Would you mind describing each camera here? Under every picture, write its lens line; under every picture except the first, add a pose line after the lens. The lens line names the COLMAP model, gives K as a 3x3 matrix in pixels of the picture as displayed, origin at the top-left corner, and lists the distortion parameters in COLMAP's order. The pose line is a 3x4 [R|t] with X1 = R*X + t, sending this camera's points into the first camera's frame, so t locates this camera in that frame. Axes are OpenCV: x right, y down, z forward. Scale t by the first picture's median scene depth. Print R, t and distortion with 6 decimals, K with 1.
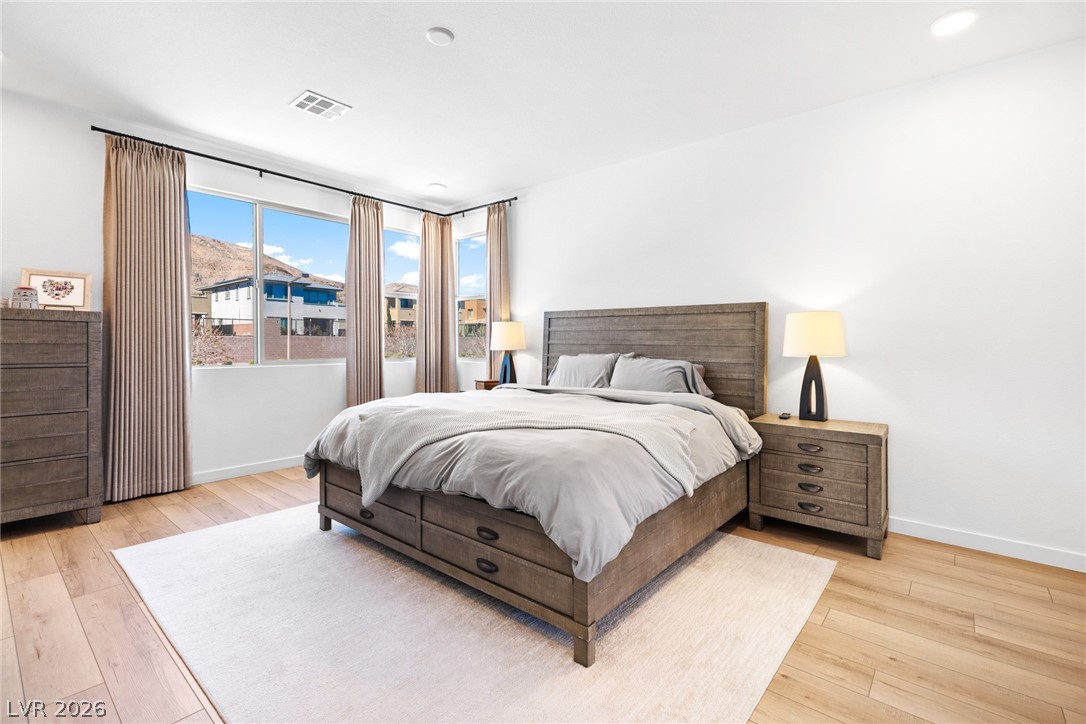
lens RADIAL K [[488.5, 0, 542.2], [0, 488.5, 350.0], [0, 0, 1]] dist [0.001180, 0.001057]
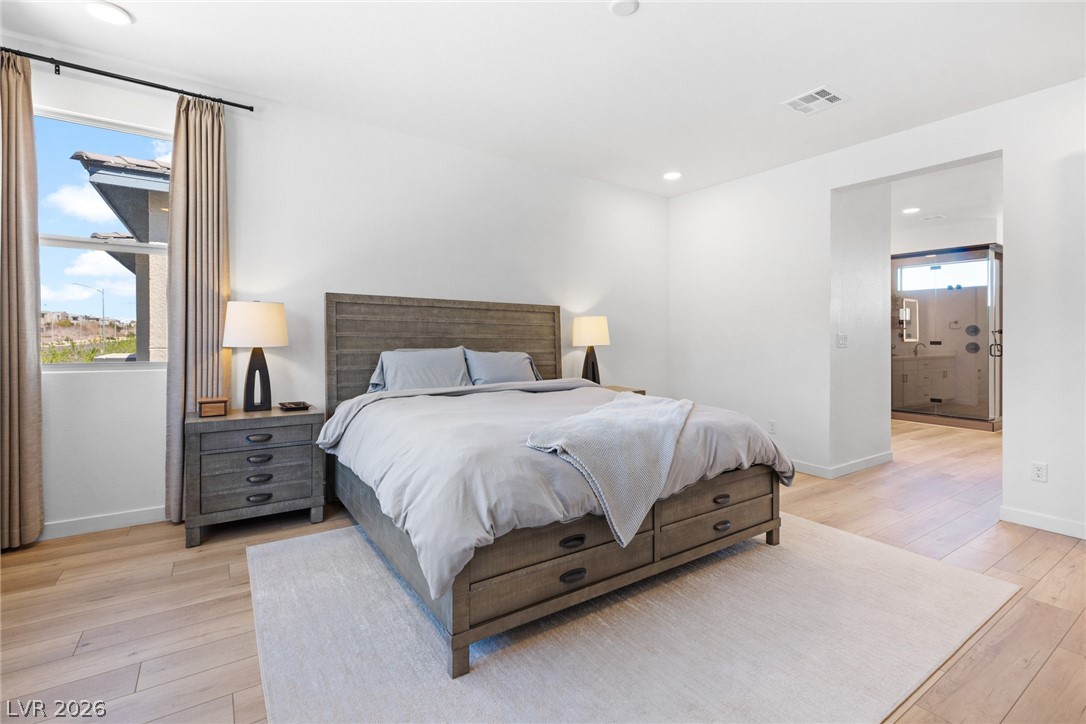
lens RADIAL K [[488.5, 0, 537.1], [0, 488.5, 347.2], [0, 0, 1]] dist [0.001180, 0.001057]
pose [[0.271044, -0.023441, 0.962281, -0.777317], [0.004345, 0.999723, 0.023129, -0.014944], [-0.962557, -0.002088, 0.271071, 0.626474]]
